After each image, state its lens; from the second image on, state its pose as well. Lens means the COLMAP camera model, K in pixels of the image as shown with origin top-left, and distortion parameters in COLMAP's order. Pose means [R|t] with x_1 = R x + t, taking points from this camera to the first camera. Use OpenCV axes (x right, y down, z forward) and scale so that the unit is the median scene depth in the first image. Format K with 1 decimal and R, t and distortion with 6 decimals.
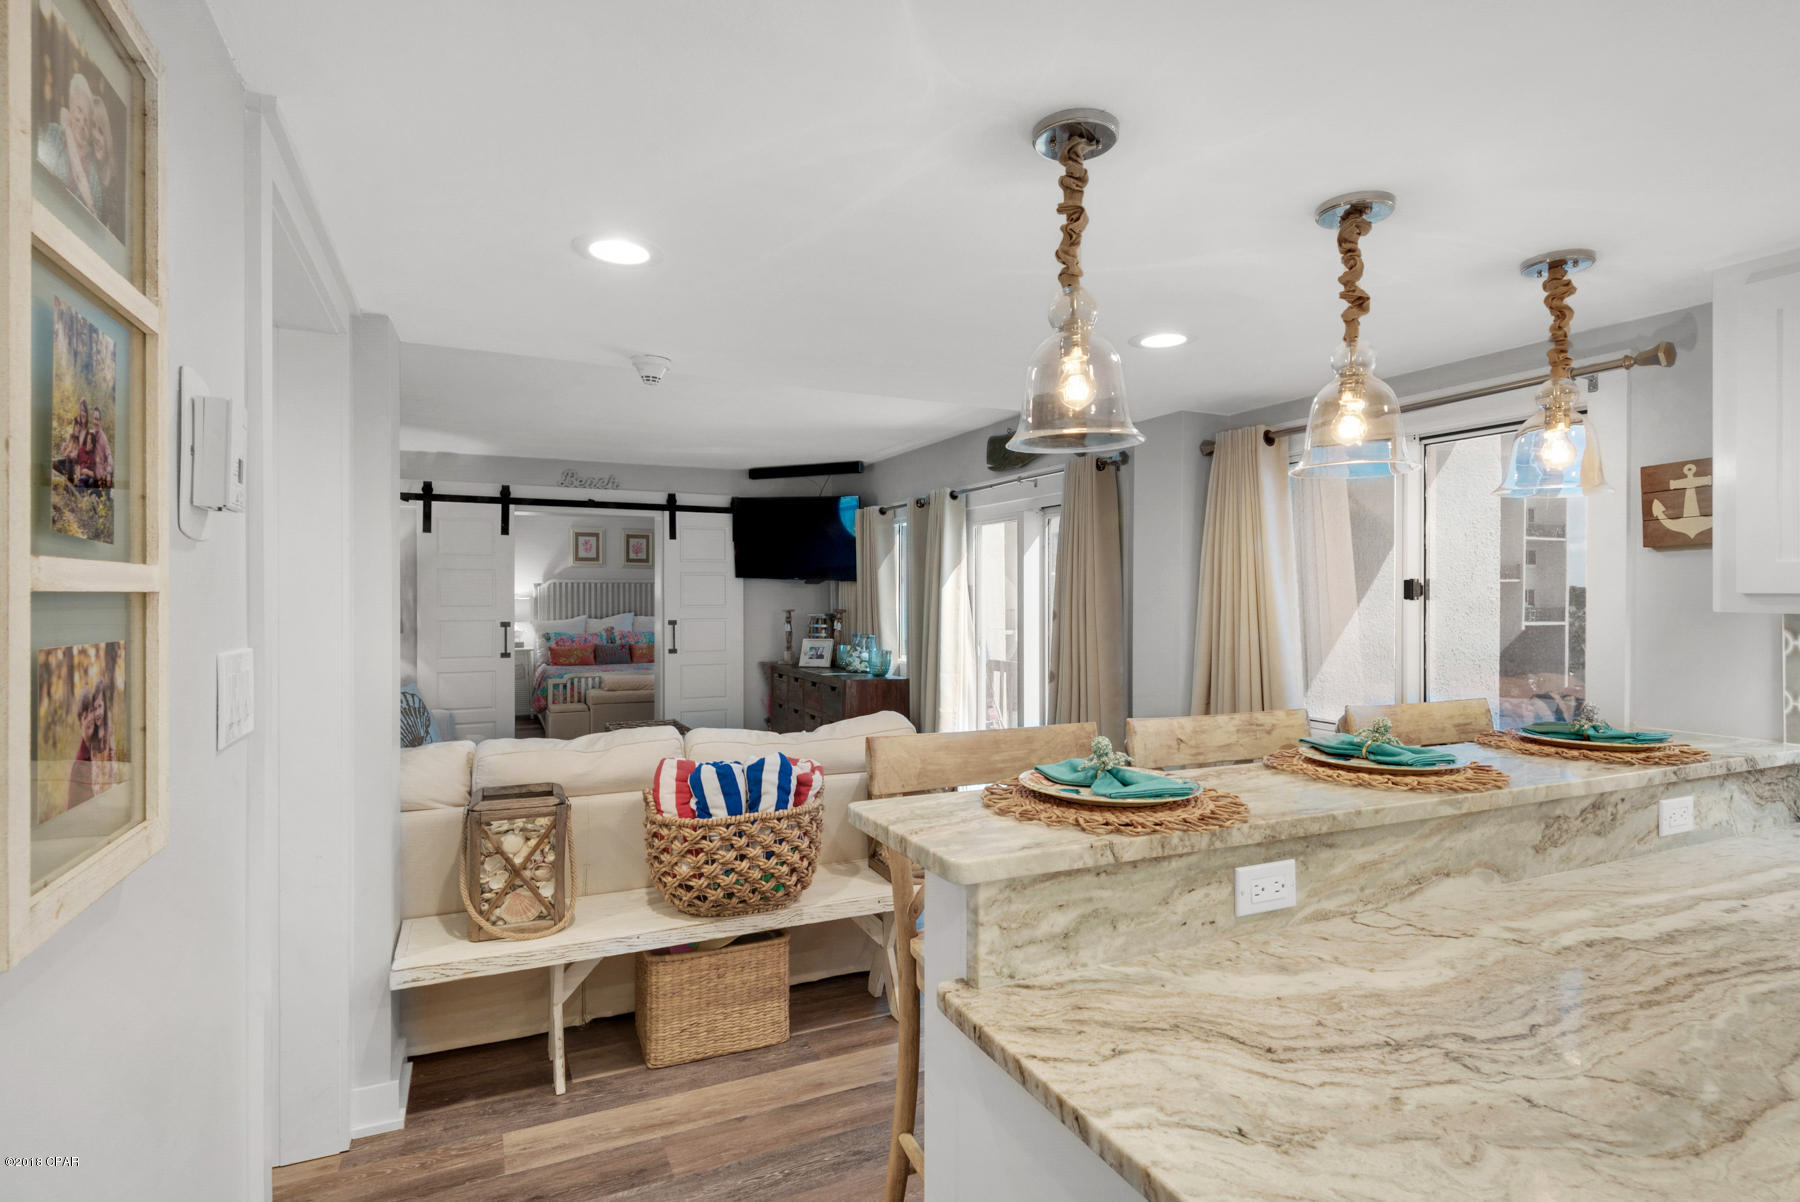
lens RADIAL K [[895.0, 0, 921.0], [0, 895.0, 599.7], [0, 0, 1]] dist [0.012172, -0.001632]
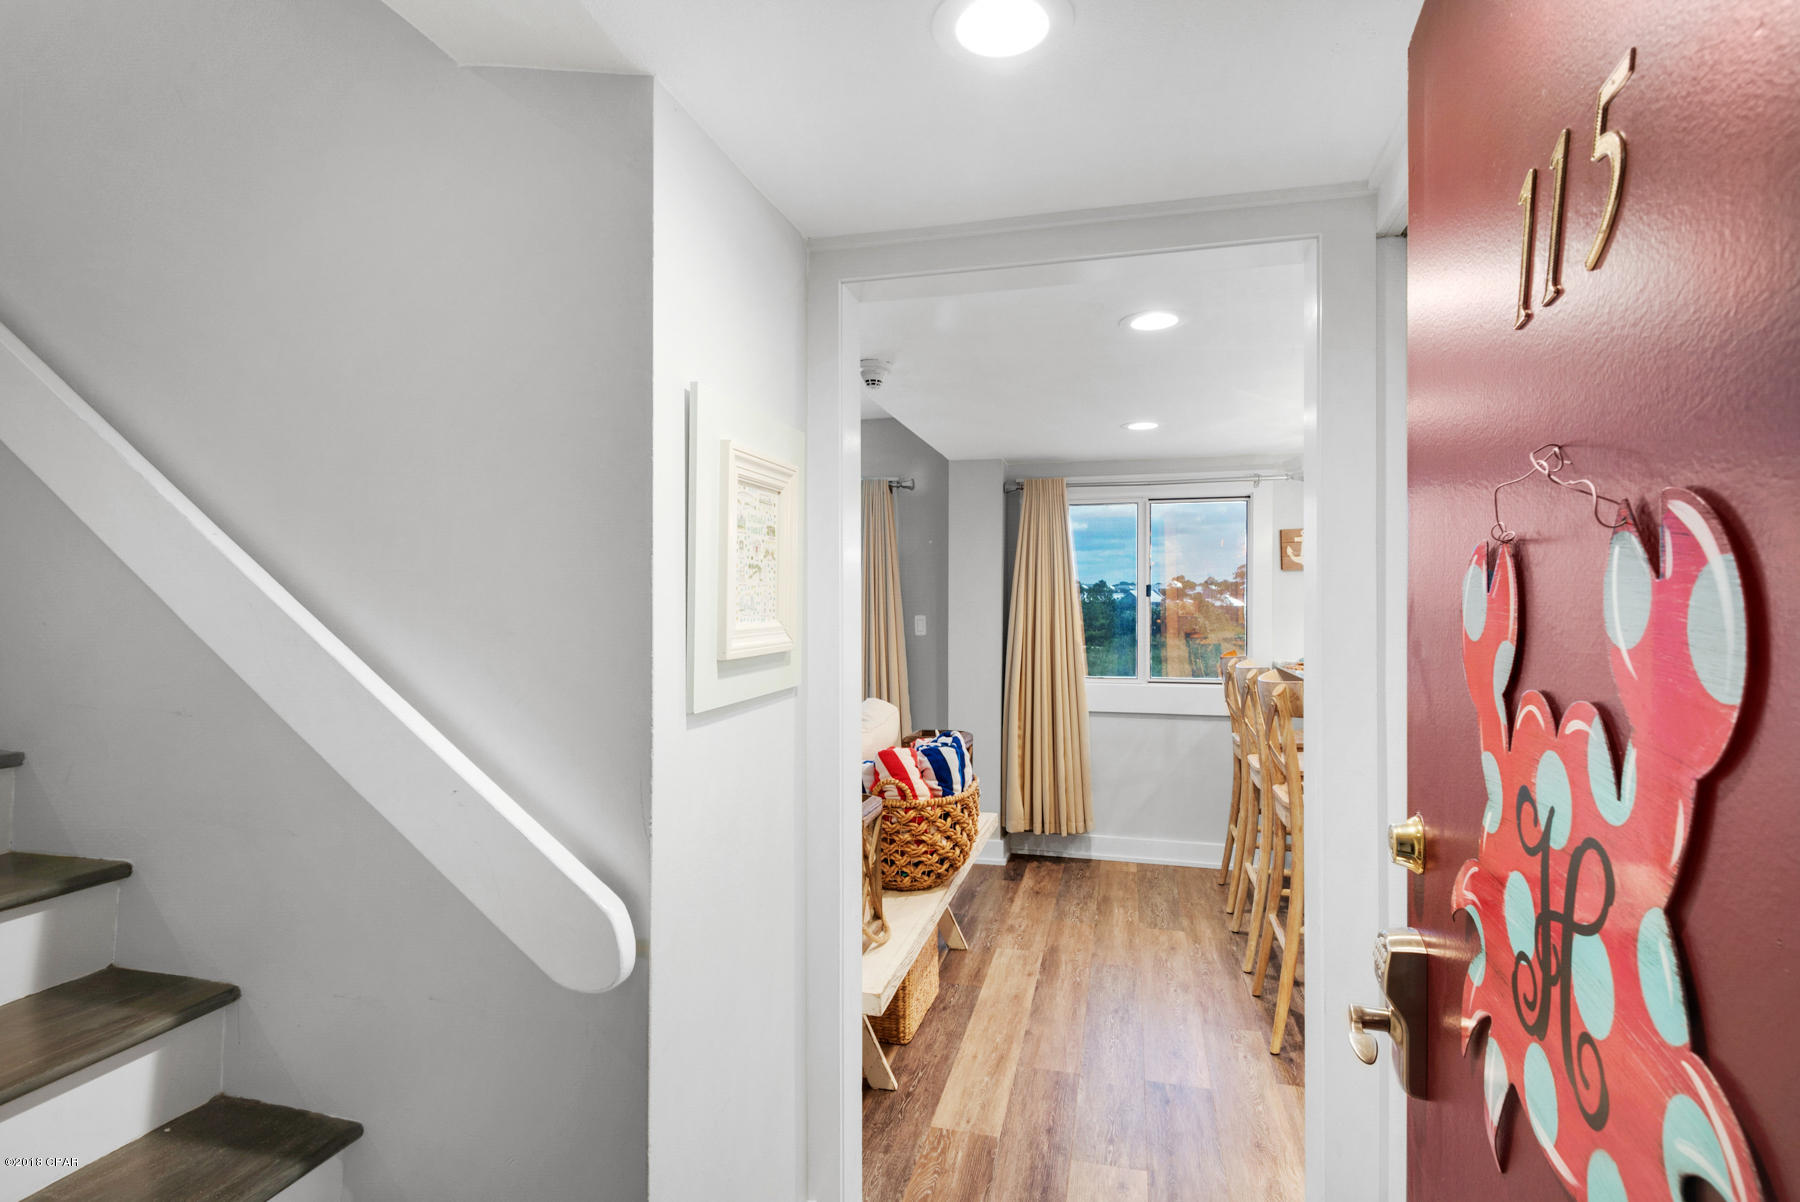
lens RADIAL K [[895.0, 0, 921.0], [0, 895.0, 599.7], [0, 0, 1]] dist [0.012172, -0.001632]
pose [[0.622250, -0.002405, 0.782815, -2.068037], [-0.003863, 0.999974, 0.006143, -0.001560], [-0.782809, -0.006846, 0.622225, 0.643494]]
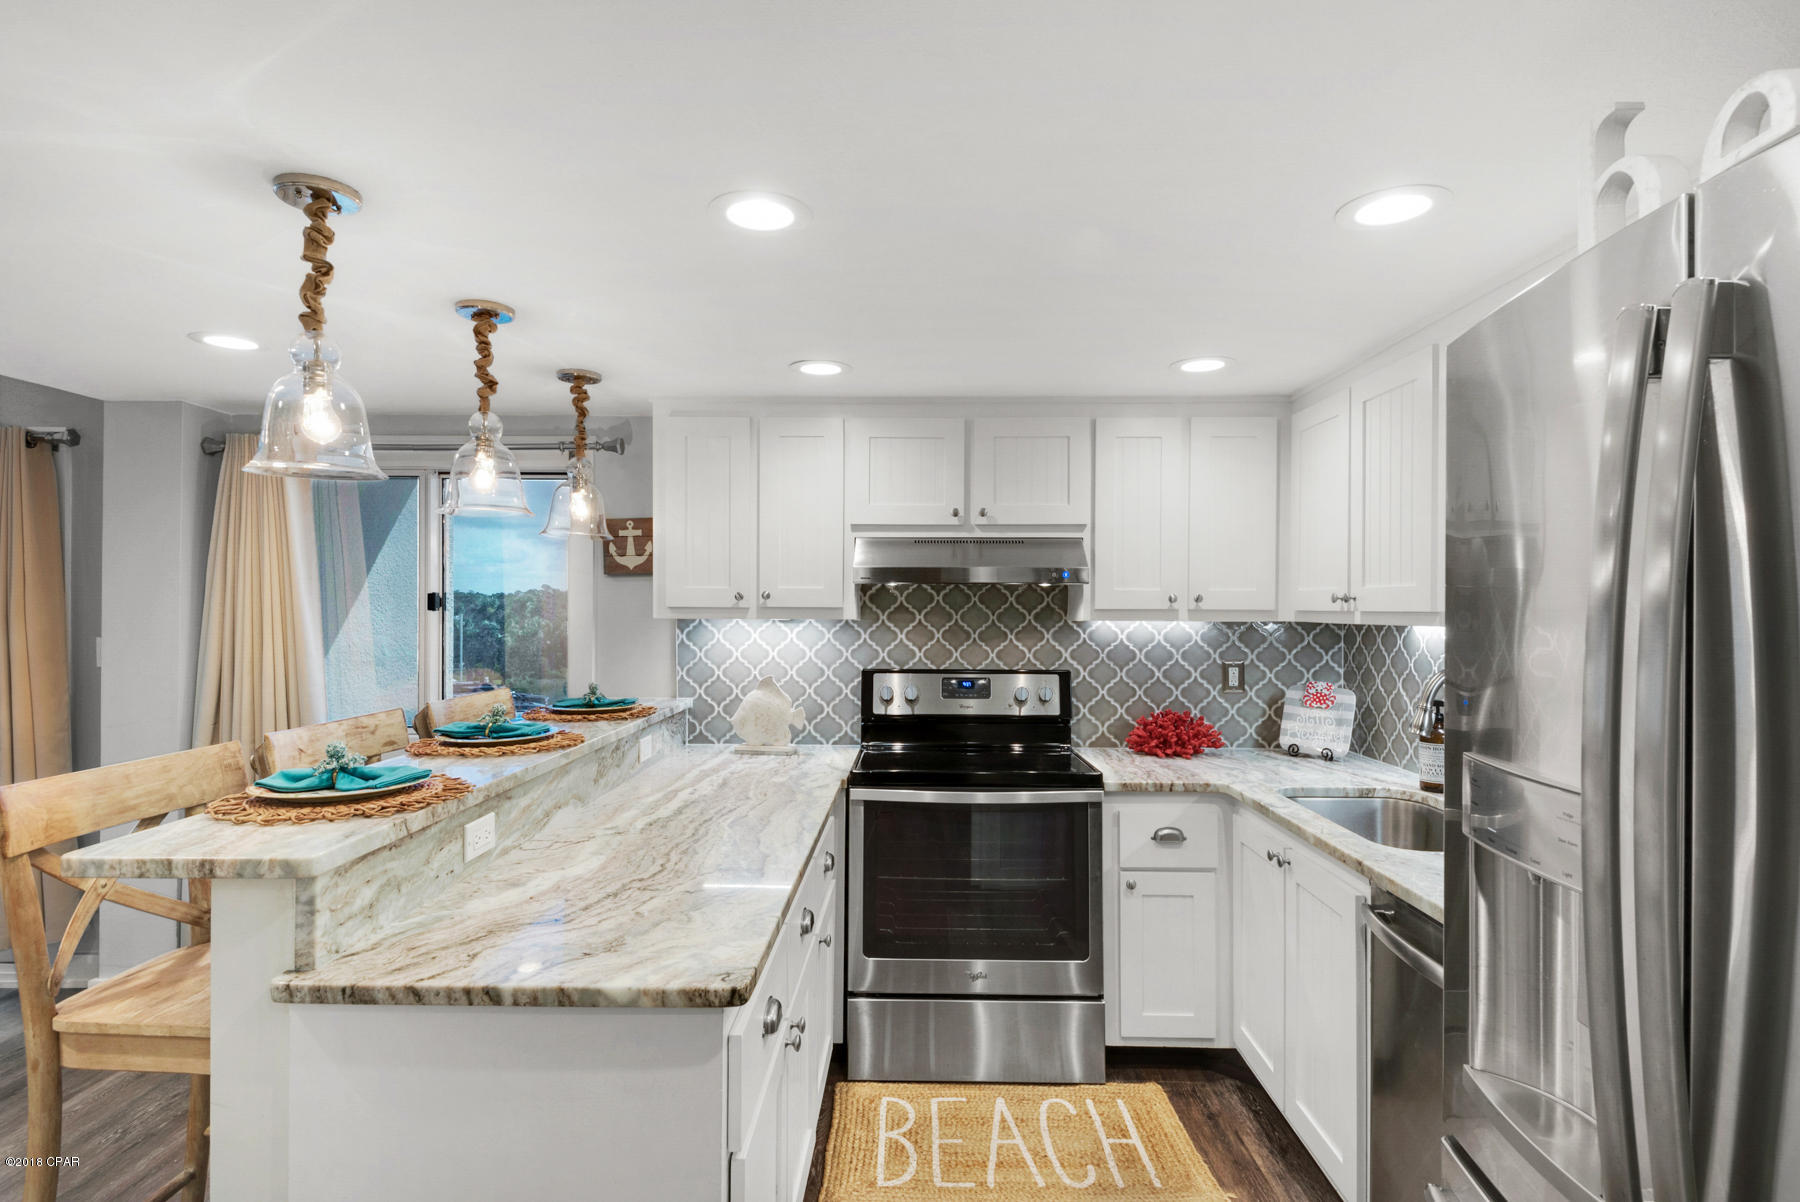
lens RADIAL K [[919.7, 0, 877.9], [0, 919.7, 611.7], [0, 0, 1]] dist [0.046715, -0.000039]
pose [[0.458893, -0.008635, 0.888450, -0.532802], [0.000344, 0.999954, 0.009541, -0.019520], [-0.888492, -0.004073, 0.458875, -0.131911]]
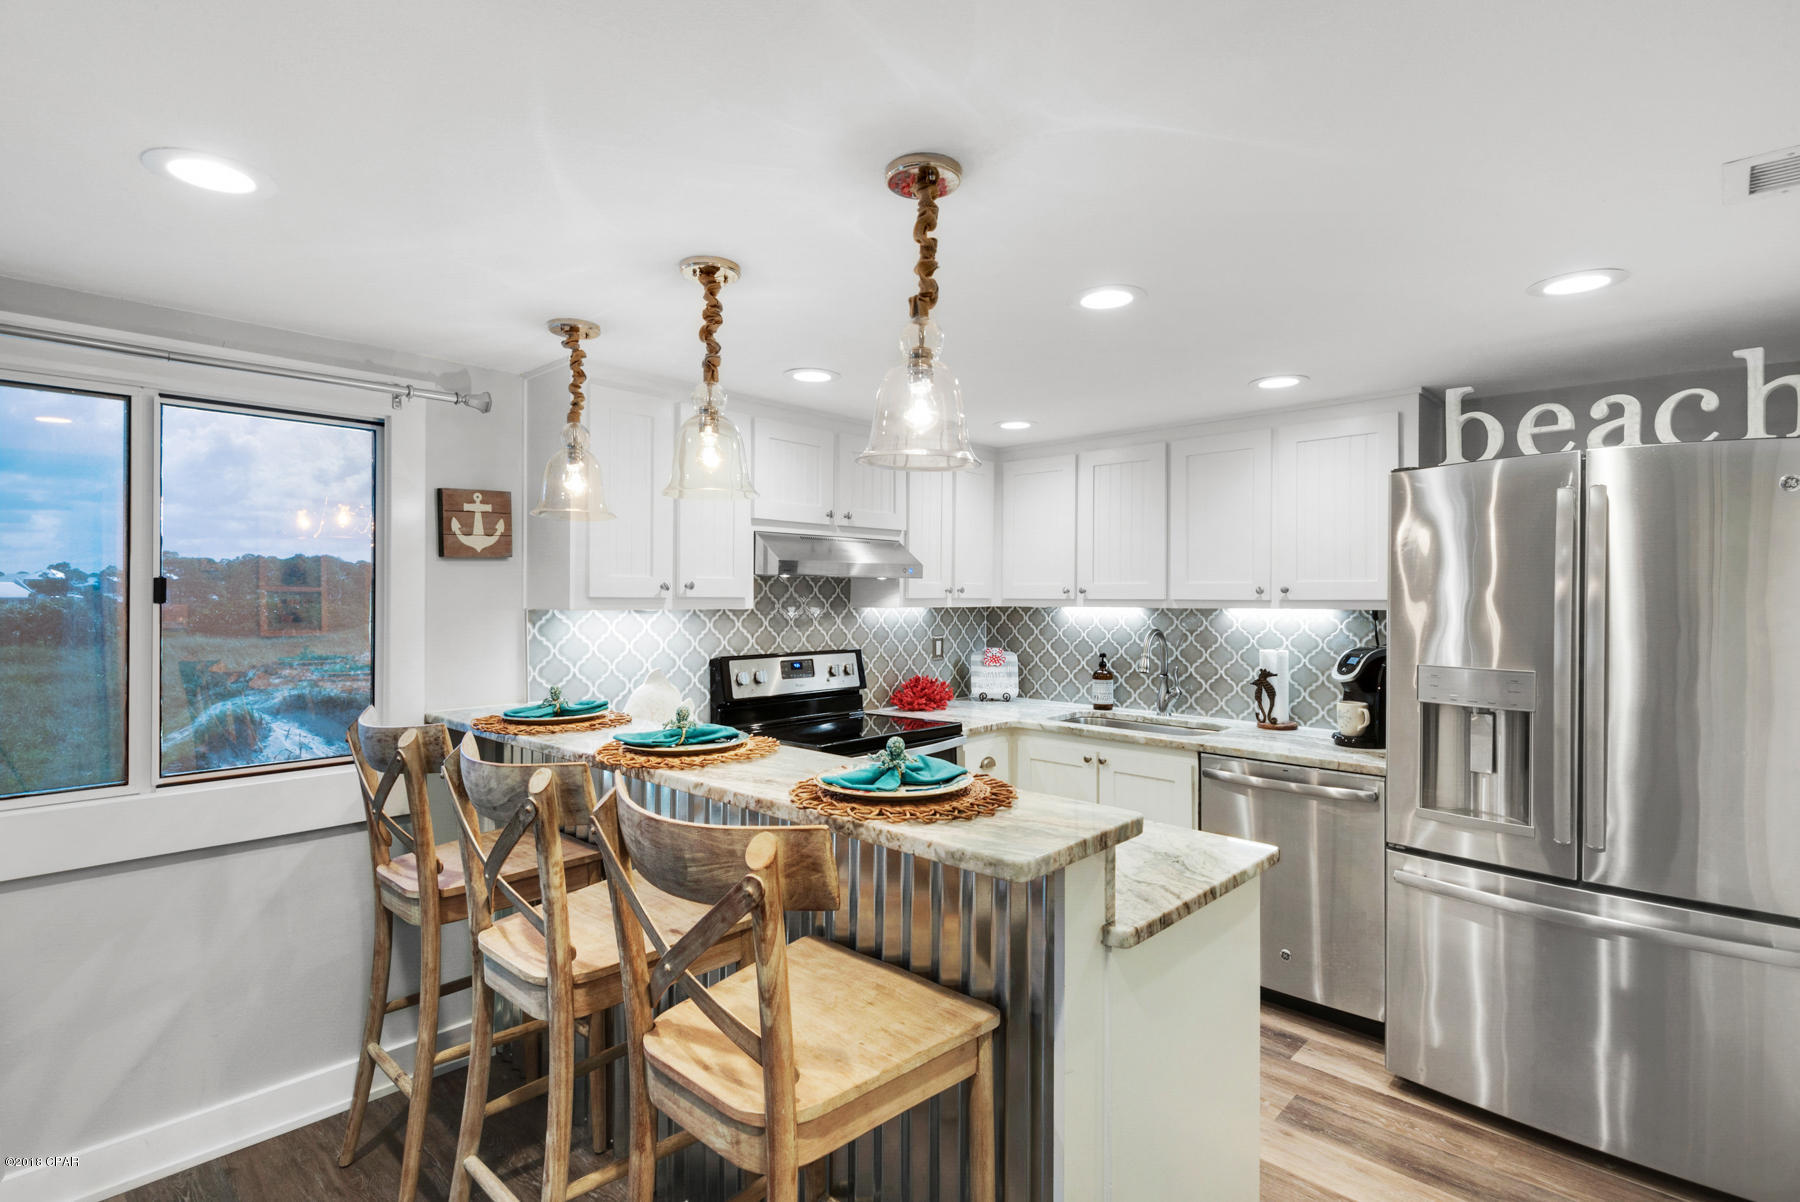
lens RADIAL K [[885.1, 0, 900.0], [0, 885.1, 601.0], [0, 0, 1]] dist [-0.002345, -0.000850]
pose [[-0.368436, -0.011298, 0.929584, -0.811699], [-0.004062, 0.999936, 0.010543, -0.024553], [-0.929644, 0.000108, -0.368458, 1.438836]]
